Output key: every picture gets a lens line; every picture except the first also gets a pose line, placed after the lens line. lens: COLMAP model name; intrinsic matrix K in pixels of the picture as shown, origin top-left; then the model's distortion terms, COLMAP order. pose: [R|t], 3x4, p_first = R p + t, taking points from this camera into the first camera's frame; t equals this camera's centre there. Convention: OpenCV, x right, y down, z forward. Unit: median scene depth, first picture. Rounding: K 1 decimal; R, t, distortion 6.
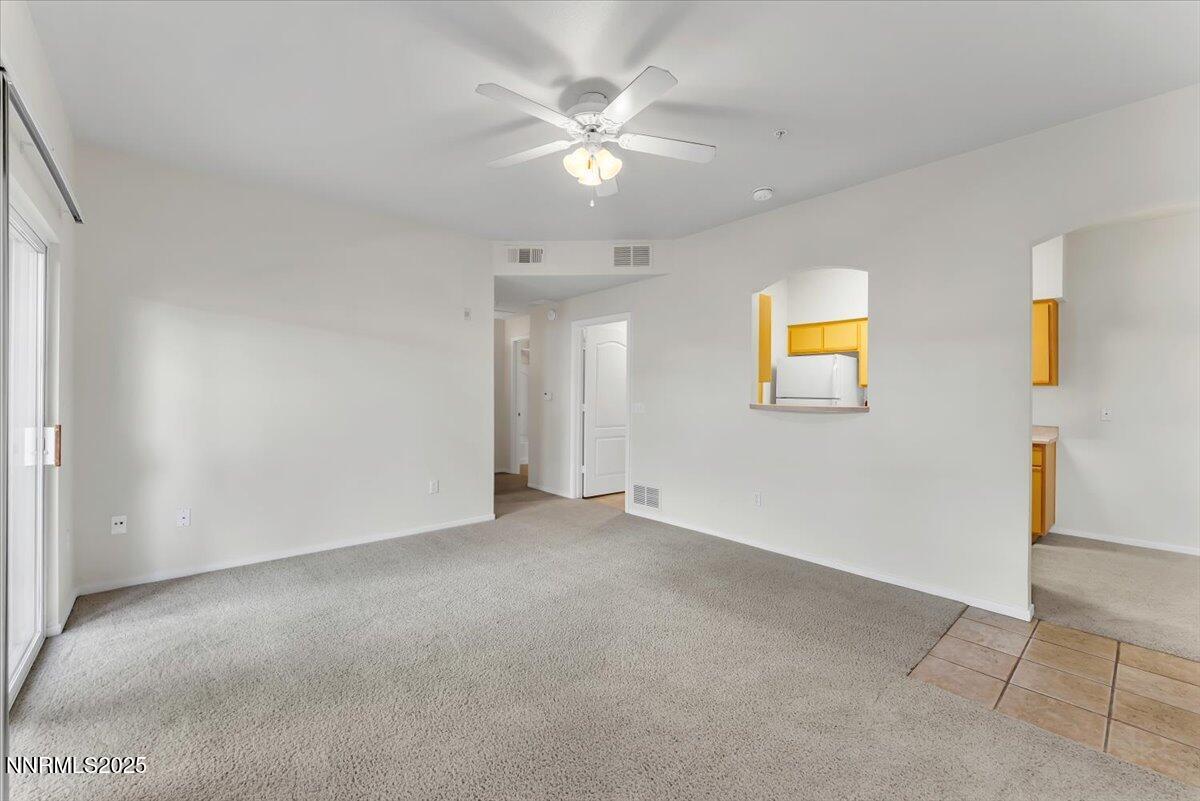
lens RADIAL K [[492.2, 0, 601.3], [0, 492.2, 395.3], [0, 0, 1]] dist [0.000620, 0.000021]
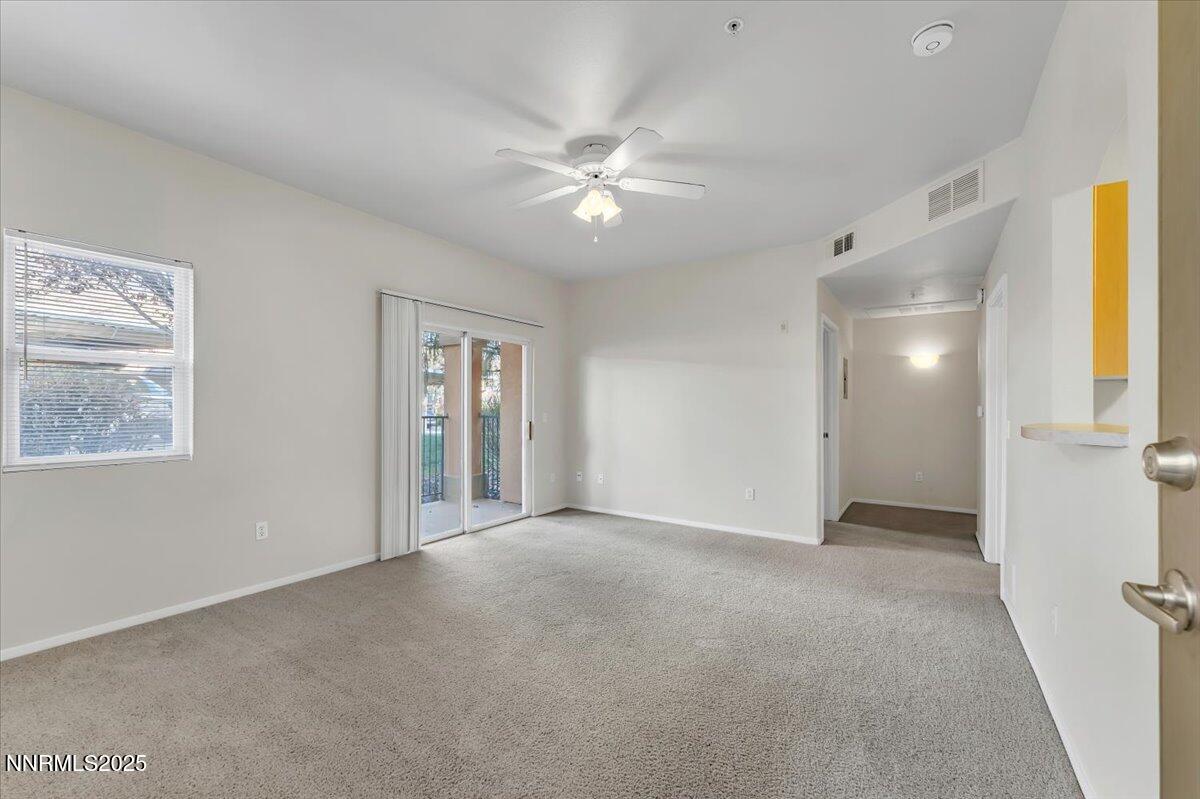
lens RADIAL K [[493.2, 0, 583.8], [0, 493.2, 410.3], [0, 0, 1]] dist [-0.000449, -0.000168]
pose [[0.233855, 0.003113, -0.972266, 0.594572], [-0.000257, 0.999995, 0.003140, 0.000004], [0.972271, -0.000485, 0.233855, 0.378226]]
